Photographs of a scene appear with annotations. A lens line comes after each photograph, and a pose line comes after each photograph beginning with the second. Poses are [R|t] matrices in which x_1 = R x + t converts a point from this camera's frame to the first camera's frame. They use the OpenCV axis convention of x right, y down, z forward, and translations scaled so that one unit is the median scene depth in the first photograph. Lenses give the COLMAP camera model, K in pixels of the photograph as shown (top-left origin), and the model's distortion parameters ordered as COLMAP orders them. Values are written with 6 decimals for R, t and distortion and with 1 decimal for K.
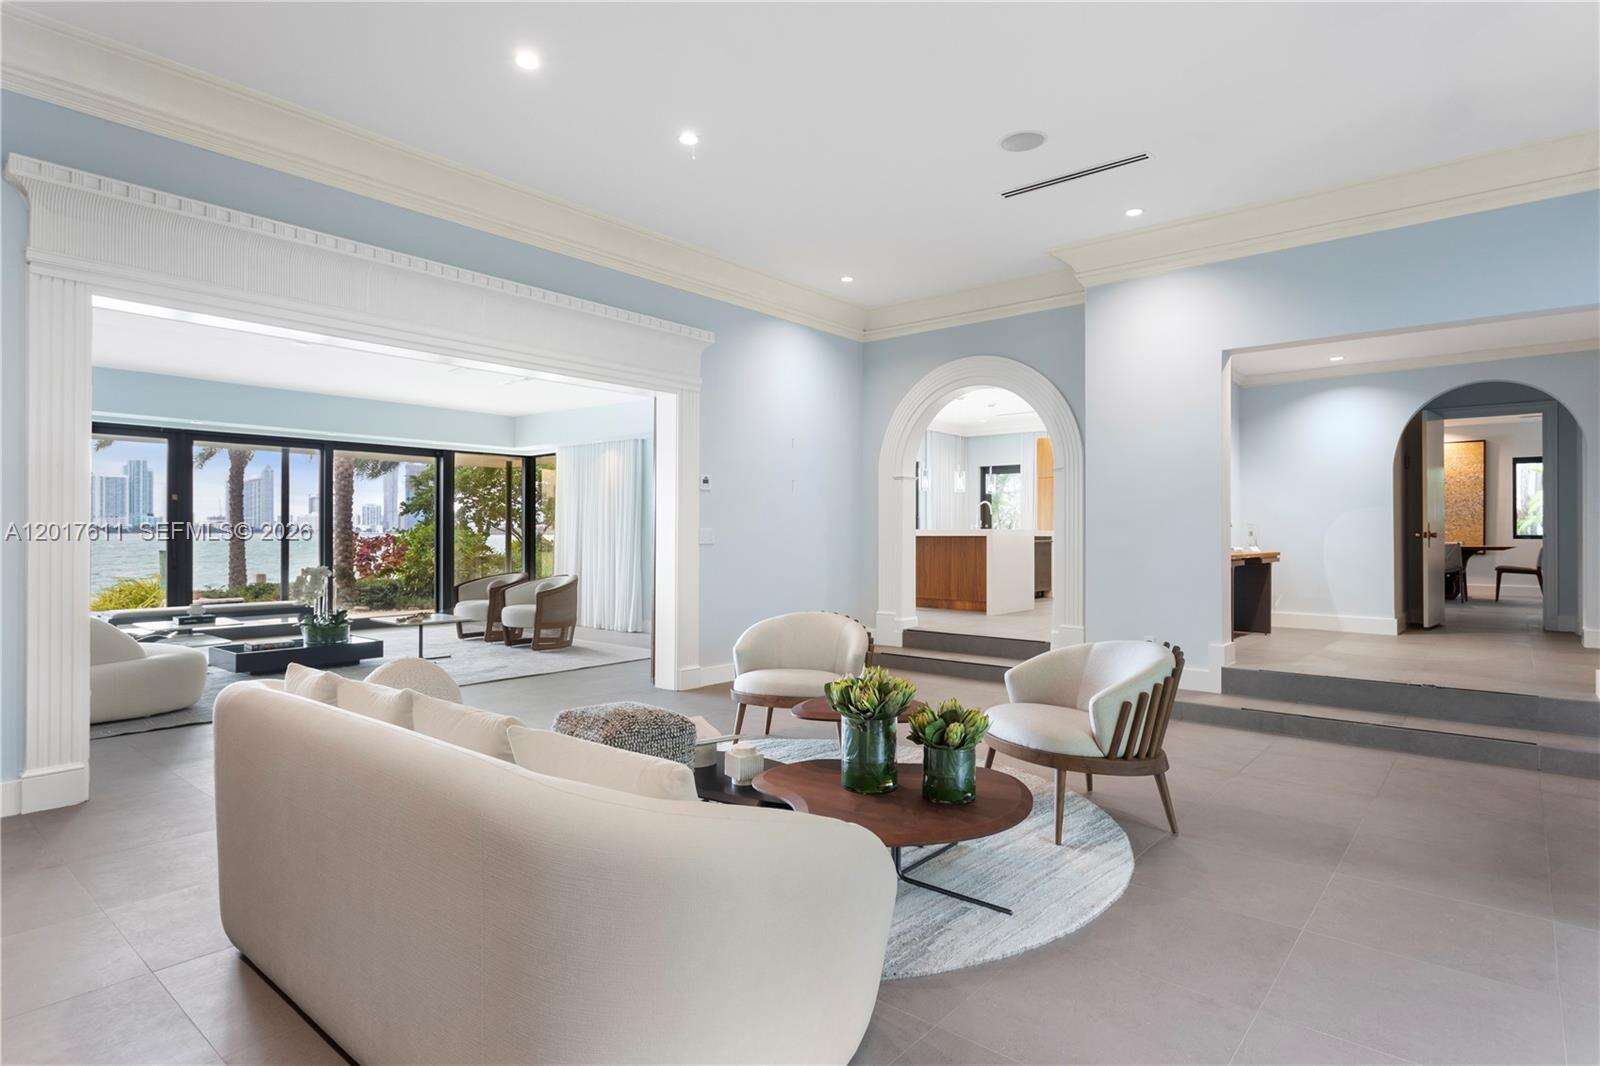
lens RADIAL K [[858.3, 0, 797.0], [0, 858.3, 523.8], [0, 0, 1]] dist [0.003665, 0.000765]
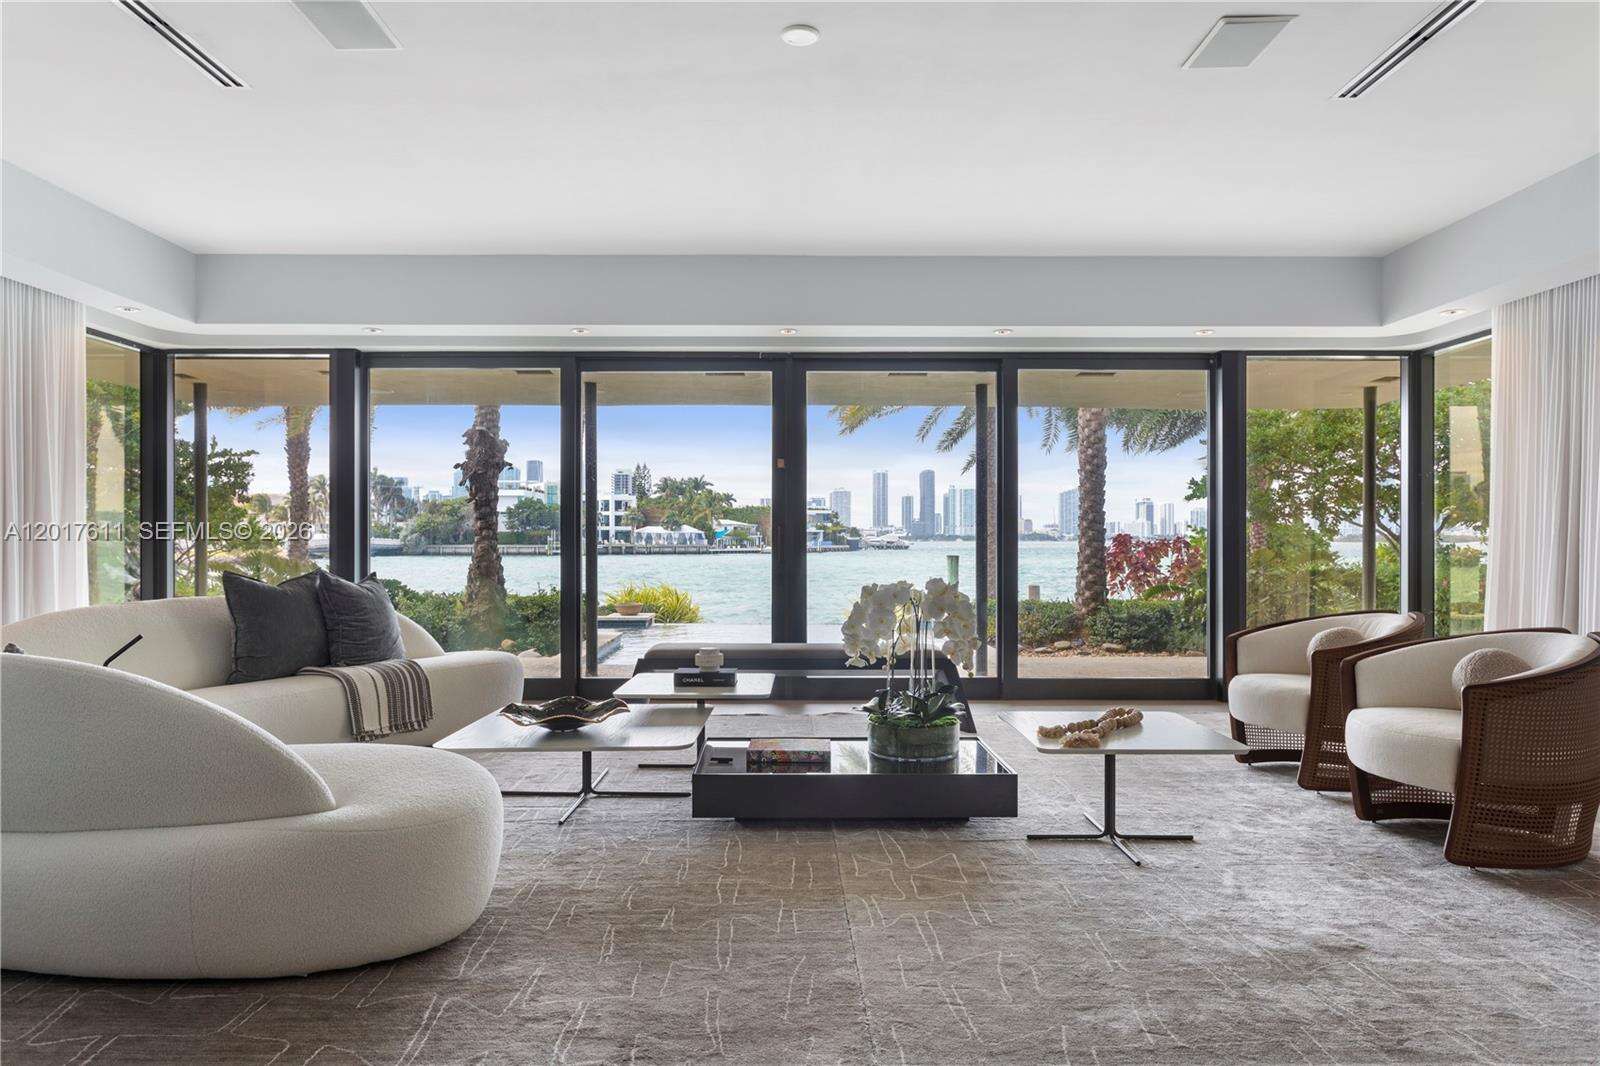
lens RADIAL K [[990.4, 0, 788.3], [0, 990.4, 536.8], [0, 0, 1]] dist [0.002318, 0.000584]
pose [[0.653453, -0.004015, -0.756956, -0.142410], [0.008531, 0.999961, 0.002060, 0.016936], [0.756919, -0.007804, 0.653462, 0.432987]]
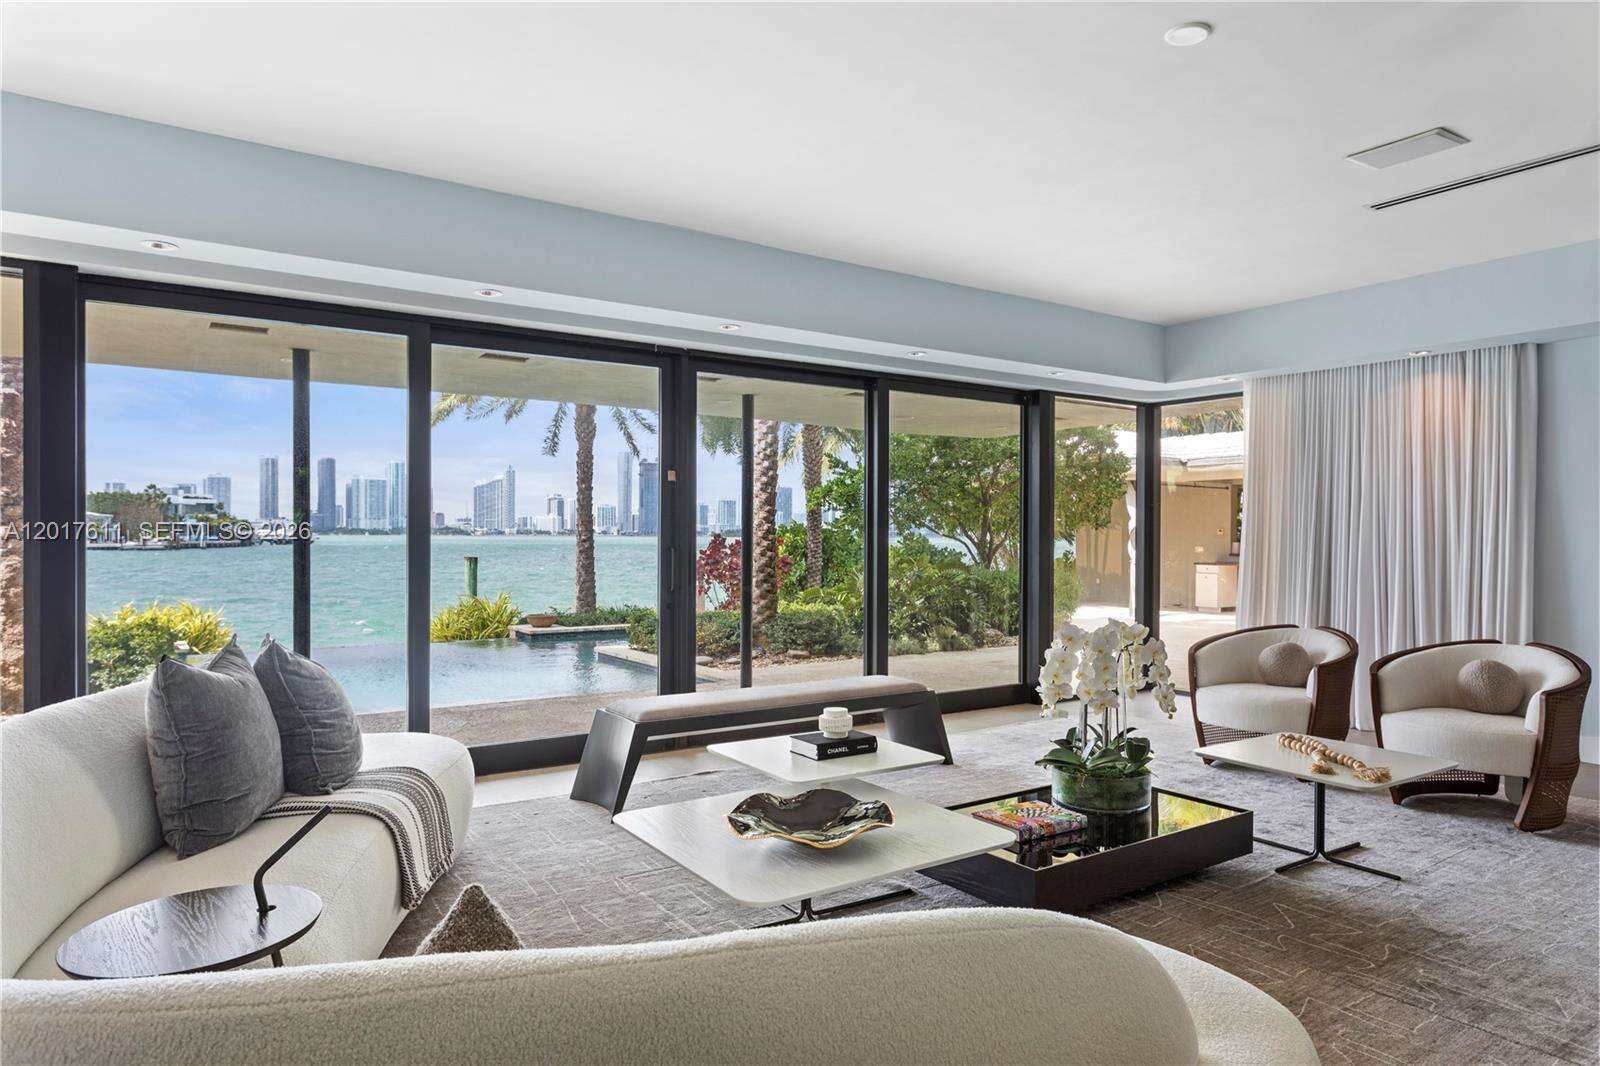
lens RADIAL K [[986.6, 0, 791.5], [0, 986.6, 538.2], [0, 0, 1]] dist [0.001469, 0.002139]
pose [[0.964549, 0.002720, -0.263891, -0.395533], [0.000652, 0.999919, 0.012687, 0.000232], [0.263904, -0.012409, 0.964469, 0.341995]]
